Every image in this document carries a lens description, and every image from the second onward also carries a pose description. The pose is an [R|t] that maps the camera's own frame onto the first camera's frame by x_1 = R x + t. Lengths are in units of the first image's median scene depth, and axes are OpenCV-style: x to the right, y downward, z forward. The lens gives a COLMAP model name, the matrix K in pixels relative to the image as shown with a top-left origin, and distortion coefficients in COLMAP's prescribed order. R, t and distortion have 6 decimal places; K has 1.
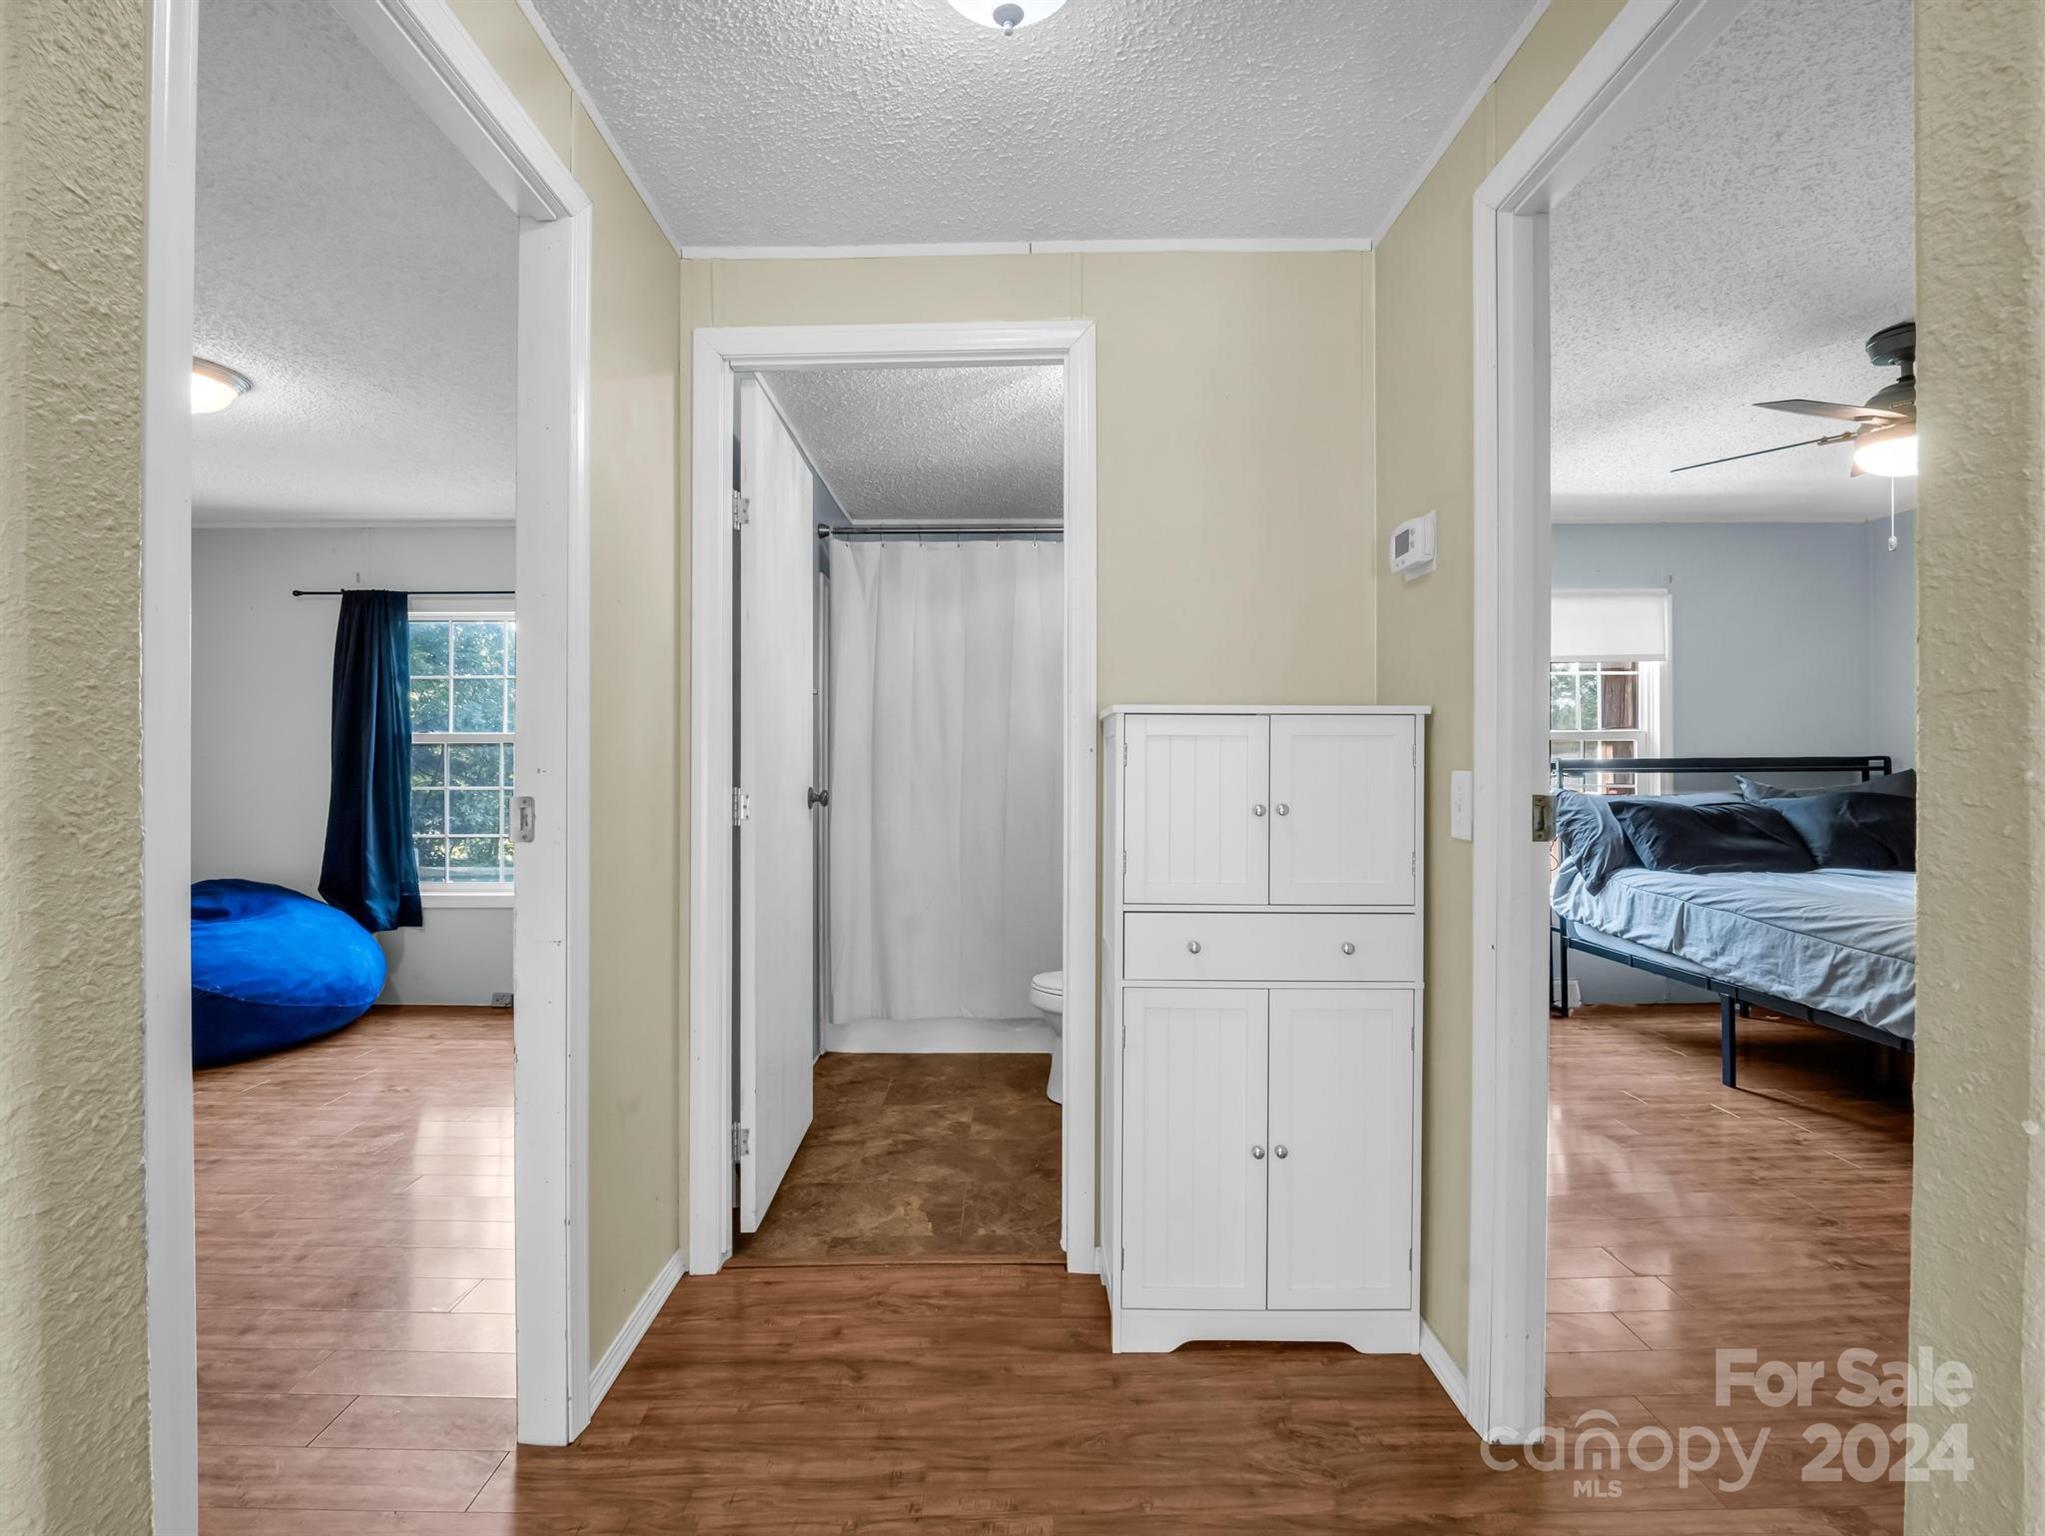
lens RADIAL K [[1000.1, 0, 1022.8], [0, 1000.1, 764.1], [0, 0, 1]] dist [-0.010391, -0.001443]
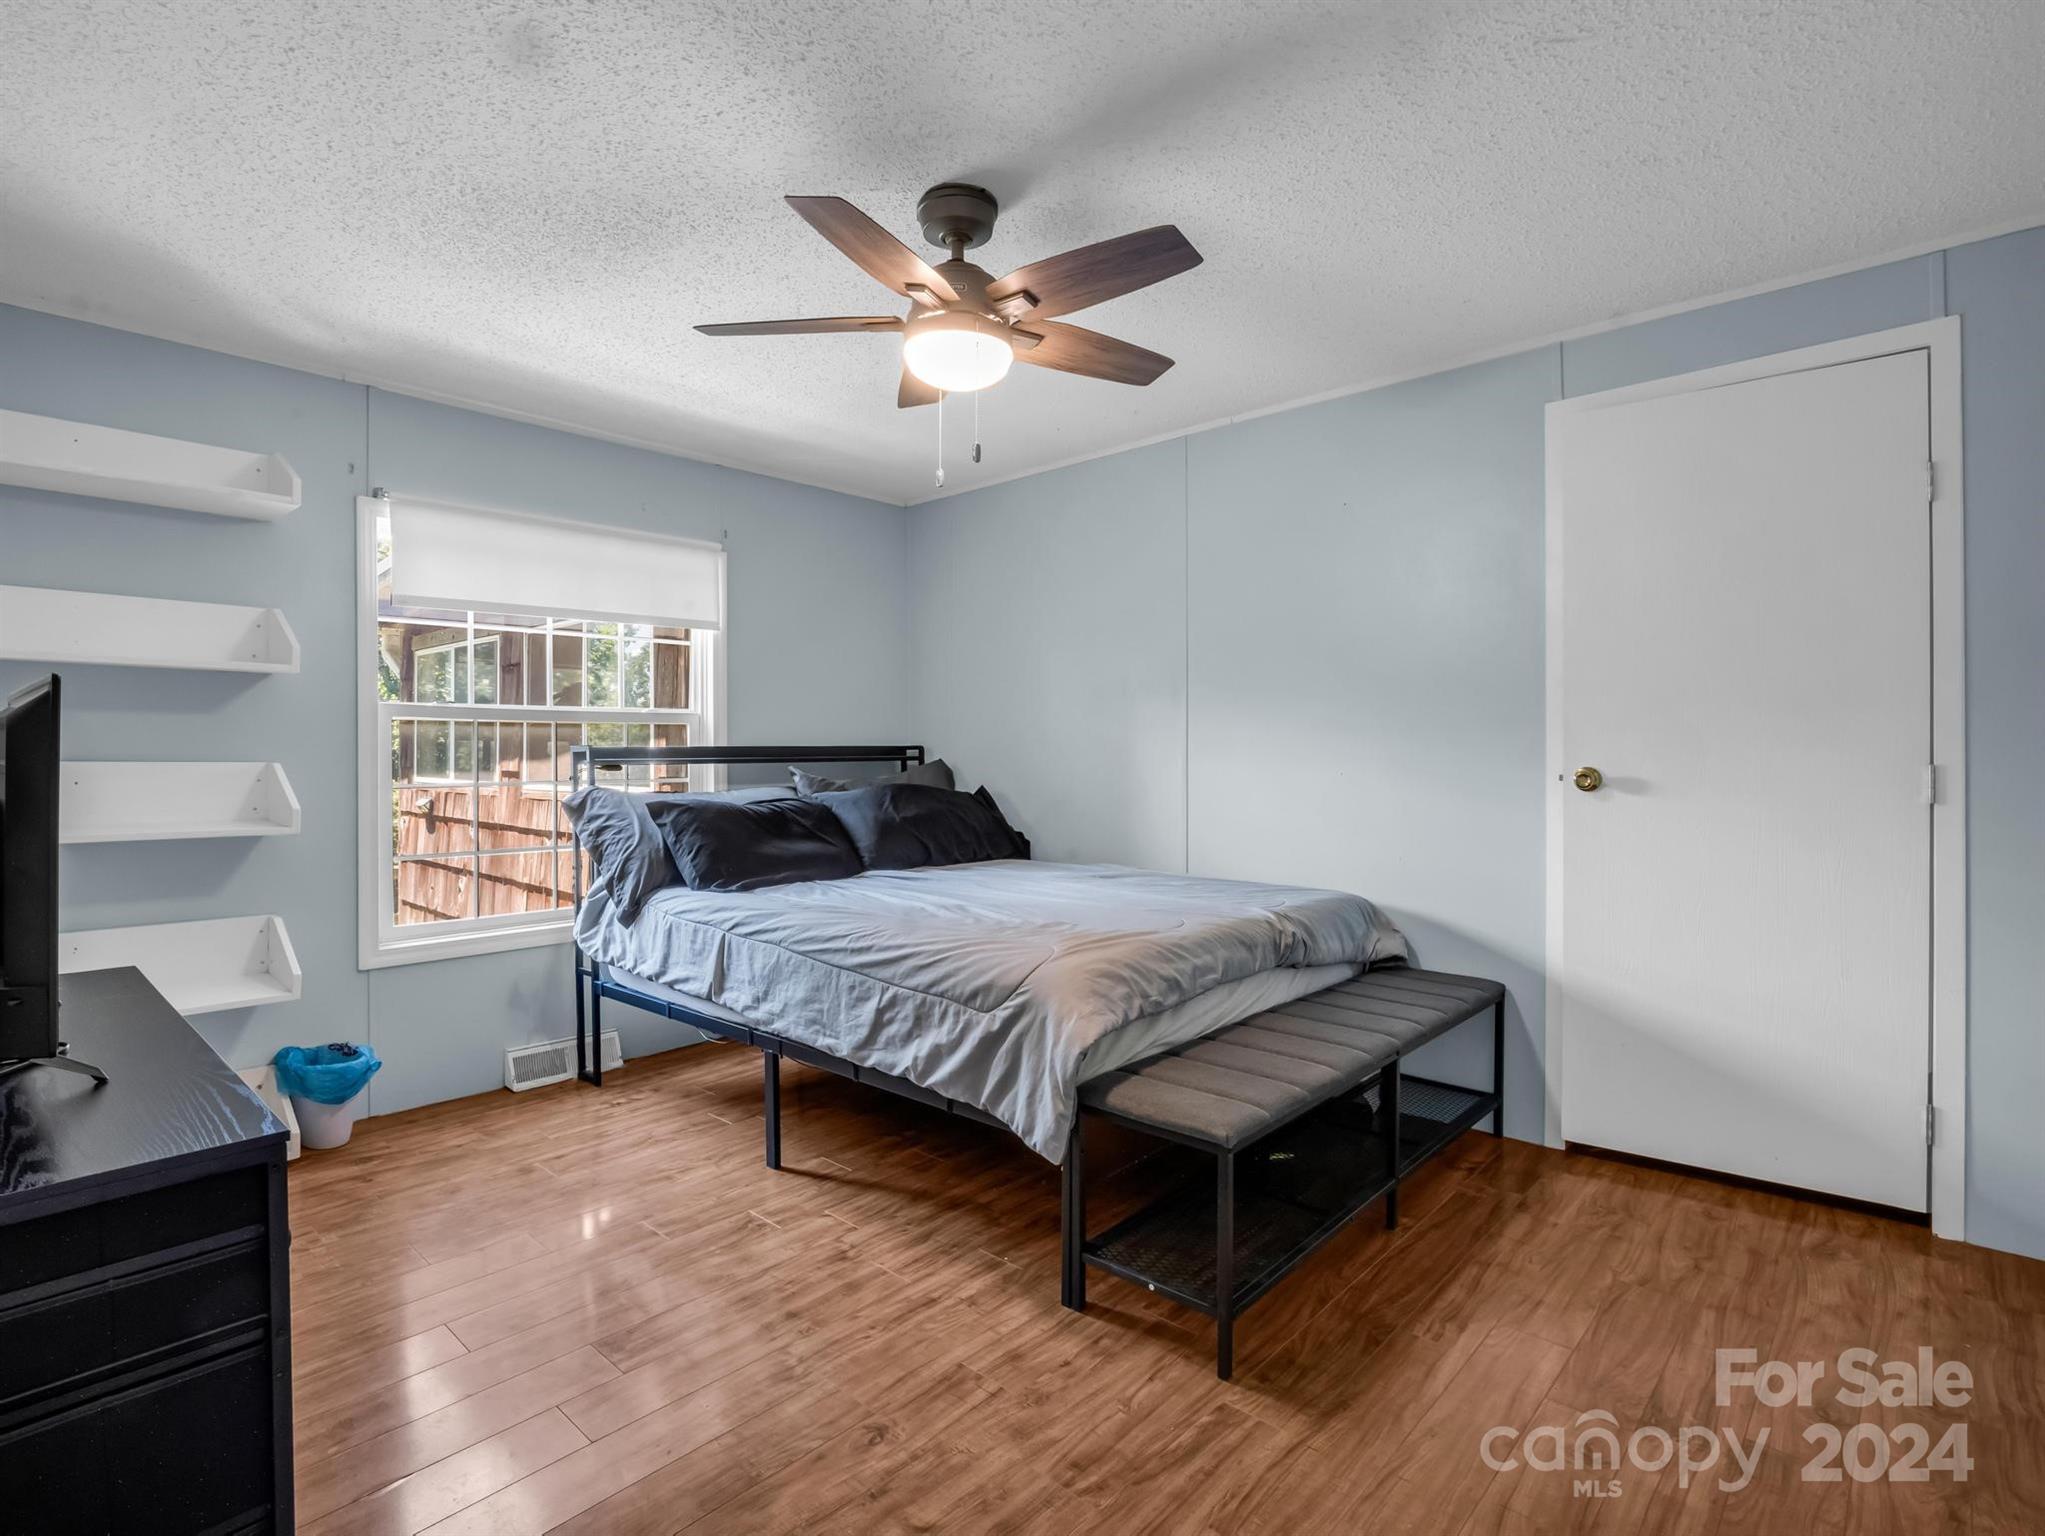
lens RADIAL K [[1000.1, 0, 1022.8], [0, 1000.1, 764.1], [0, 0, 1]] dist [-0.010391, -0.001443]
pose [[0.674668, -0.006134, 0.738096, 0.232548], [-0.002214, 0.999944, 0.010334, -0.000341], [-0.738118, -0.008606, 0.674616, 0.287466]]
